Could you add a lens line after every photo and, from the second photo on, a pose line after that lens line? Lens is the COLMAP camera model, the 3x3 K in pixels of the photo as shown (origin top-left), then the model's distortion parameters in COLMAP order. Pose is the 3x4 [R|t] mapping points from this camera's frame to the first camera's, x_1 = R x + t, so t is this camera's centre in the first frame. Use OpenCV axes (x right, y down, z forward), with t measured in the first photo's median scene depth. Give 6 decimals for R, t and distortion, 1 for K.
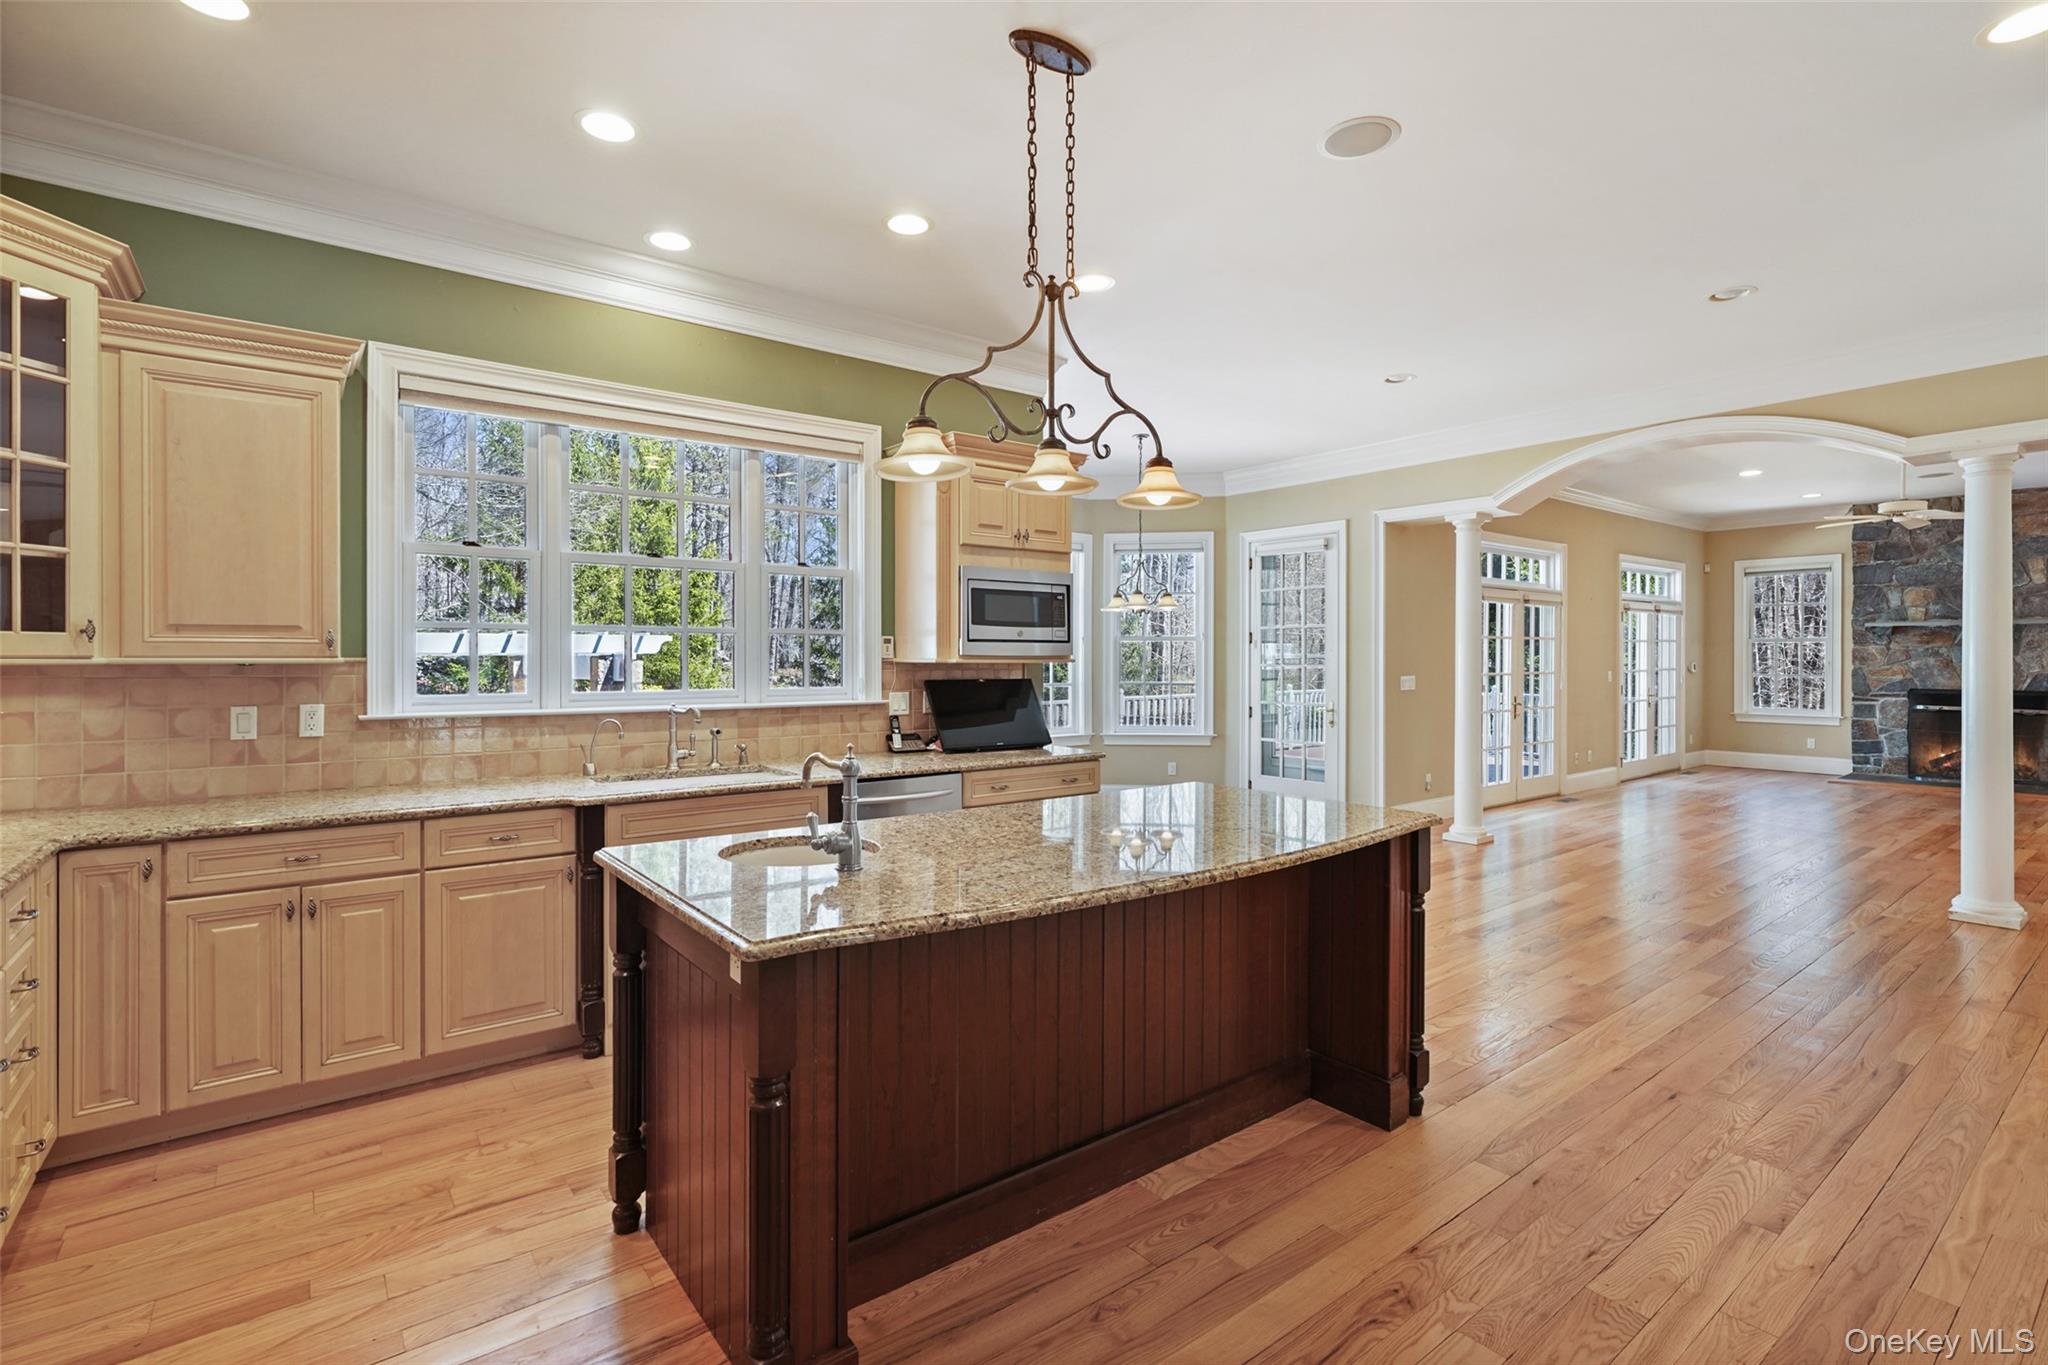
lens RADIAL K [[941.5, 0, 1028.1], [0, 941.5, 655.2], [0, 0, 1]] dist [0.005132, 0.001057]
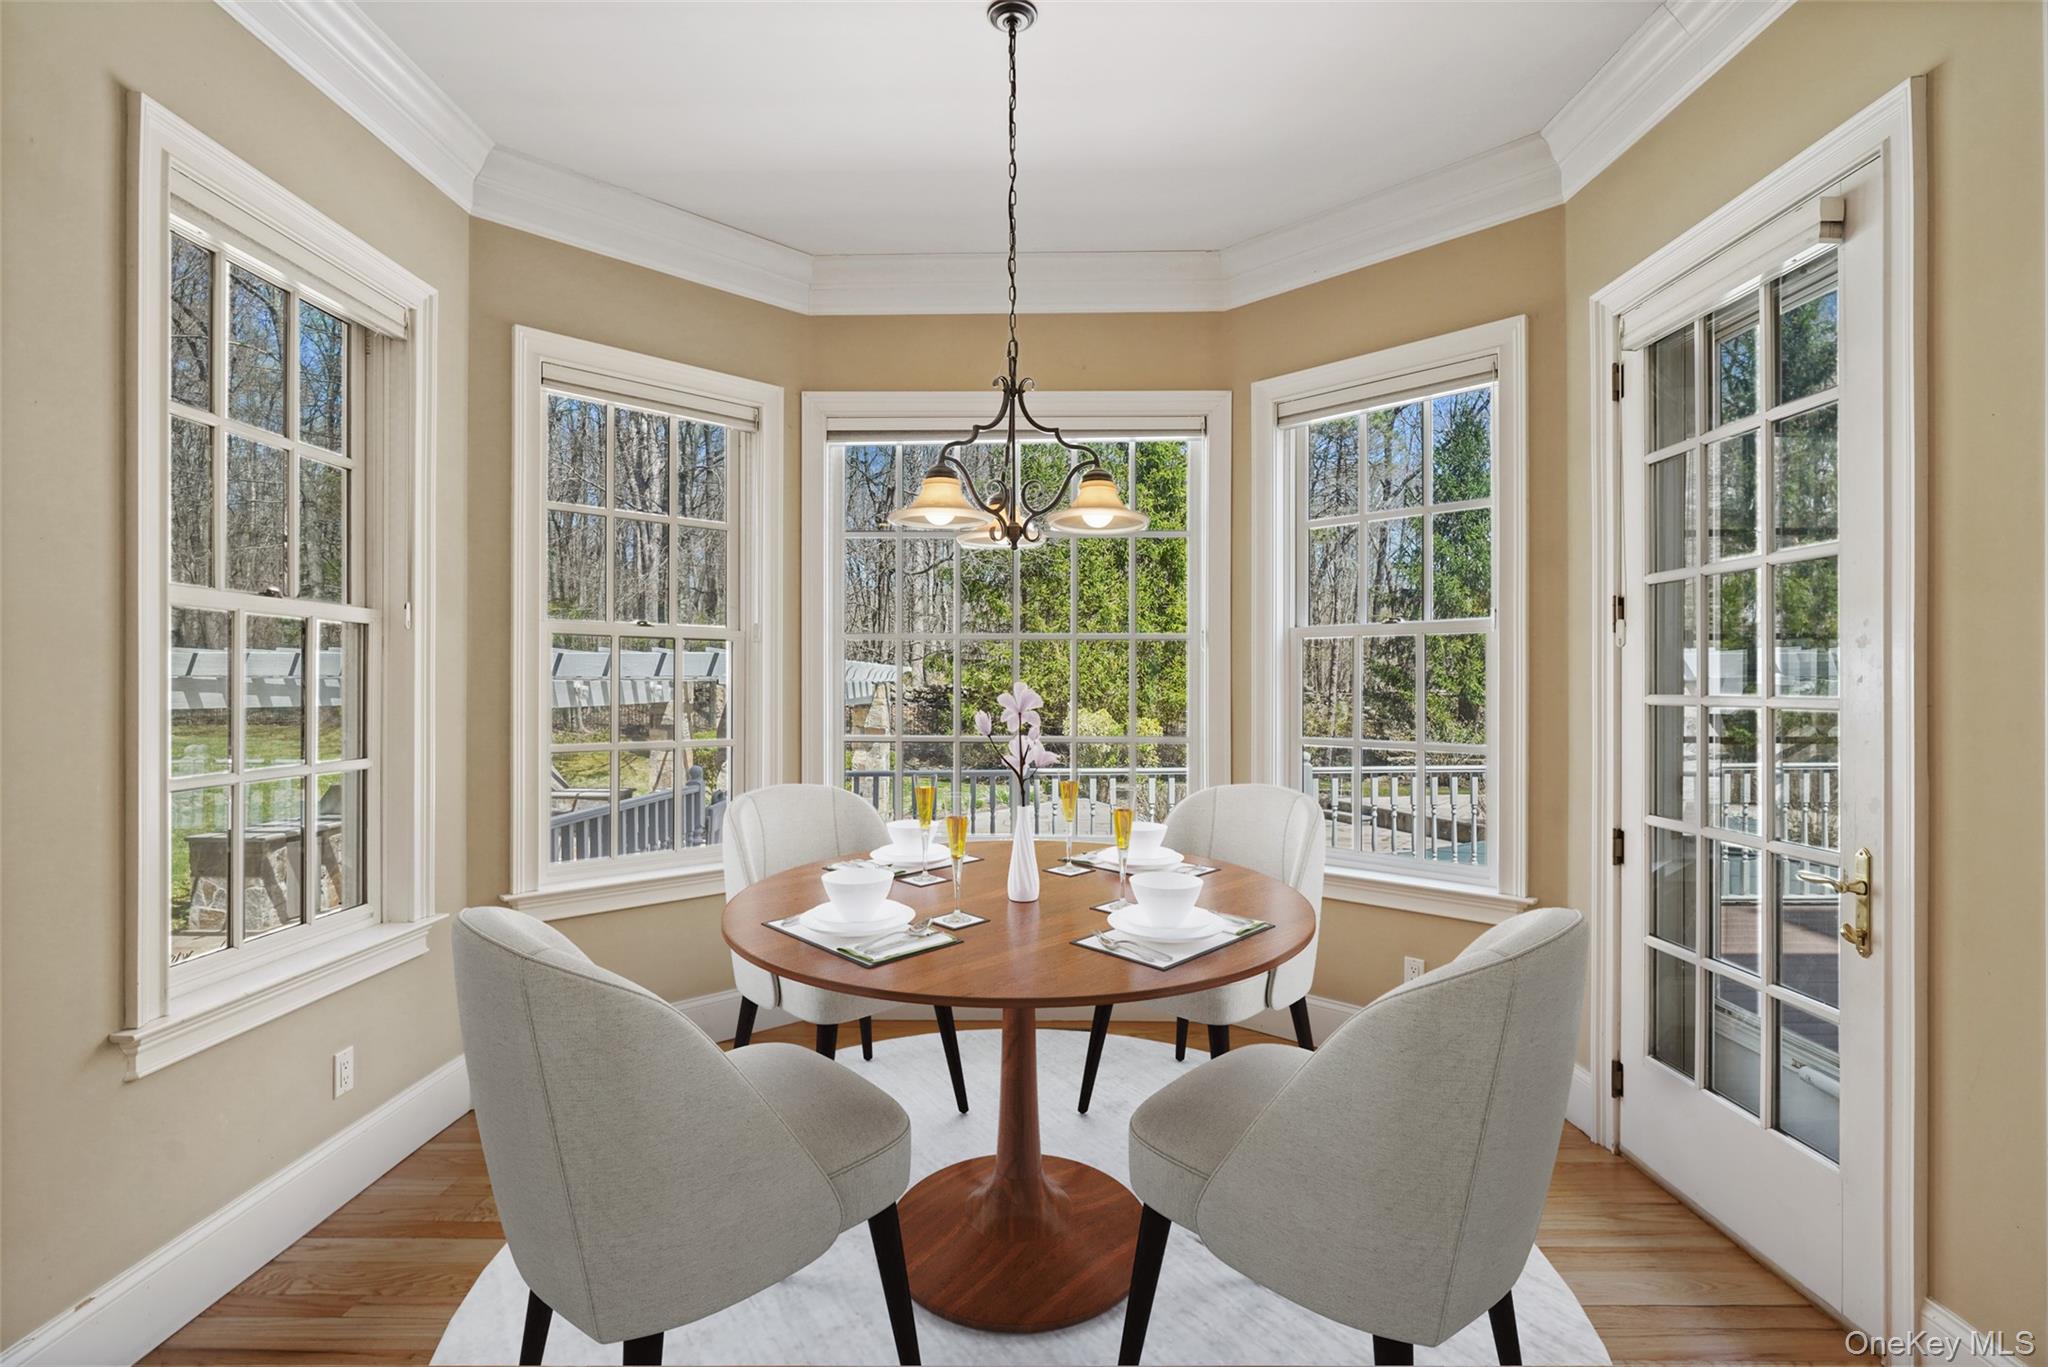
lens RADIAL K [[1009.6, 0, 1006.0], [0, 1009.6, 683.9], [0, 0, 1]] dist [-0.020729, -0.000526]
pose [[0.768731, -0.001895, -0.639569, 0.292020], [0.000538, 0.999997, -0.002316, 0.005658], [0.639572, 0.001436, 0.768730, 0.610742]]
